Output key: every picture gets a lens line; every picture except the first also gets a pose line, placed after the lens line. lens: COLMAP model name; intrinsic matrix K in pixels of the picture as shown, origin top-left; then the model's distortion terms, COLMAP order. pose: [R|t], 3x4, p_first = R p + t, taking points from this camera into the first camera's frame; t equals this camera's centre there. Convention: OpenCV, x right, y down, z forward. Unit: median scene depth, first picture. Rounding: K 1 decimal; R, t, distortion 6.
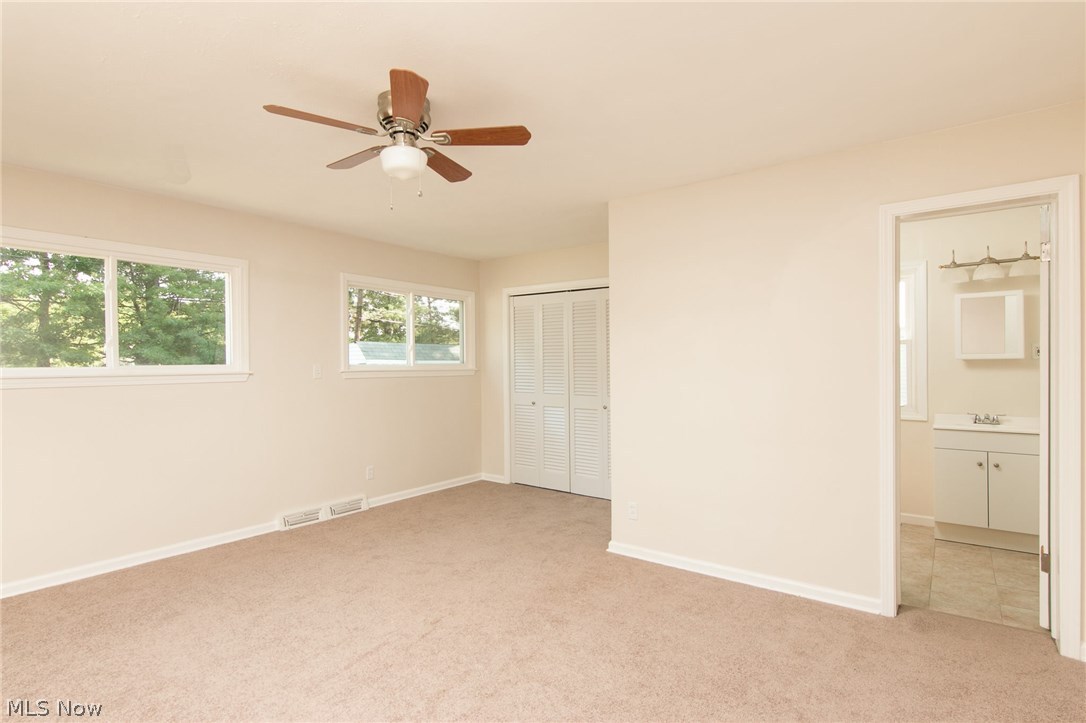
lens RADIAL K [[548.9, 0, 543.9], [0, 548.9, 362.3], [0, 0, 1]] dist [0.000197, 0.000930]
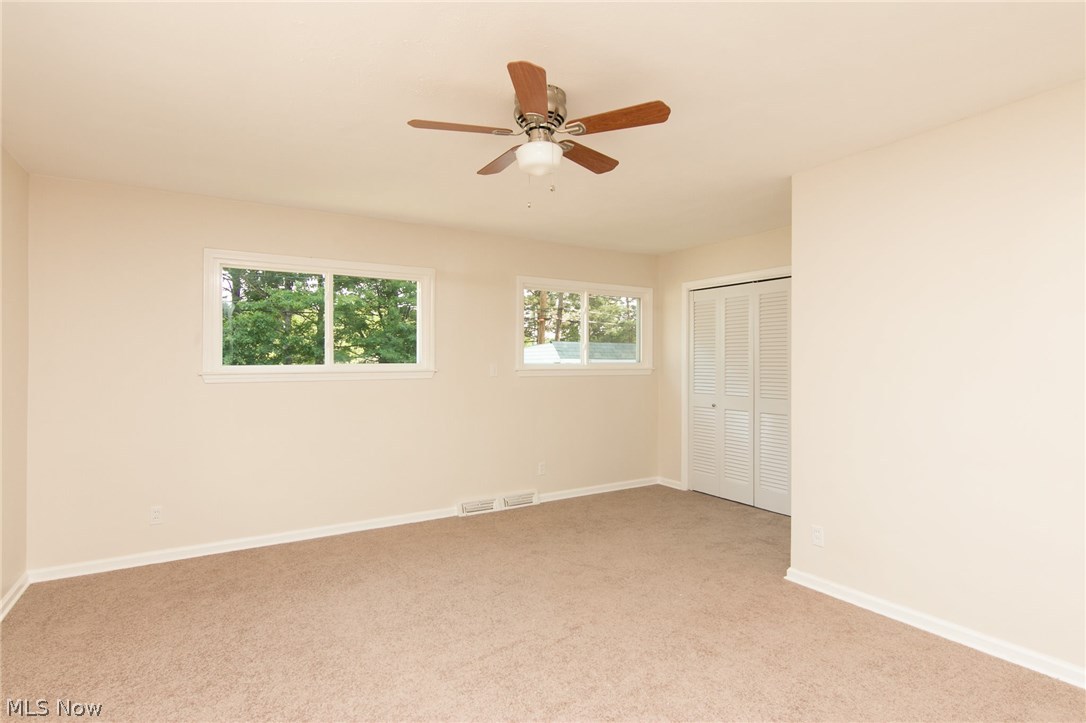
lens RADIAL K [[548.9, 0, 545.2], [0, 548.9, 362.3], [0, 0, 1]] dist [0.000197, 0.000930]
pose [[0.932659, 0.001160, -0.360756, 0.086521], [-0.000820, 0.999999, 0.001096, 0.001546], [0.360757, -0.000726, 0.932659, 0.062848]]
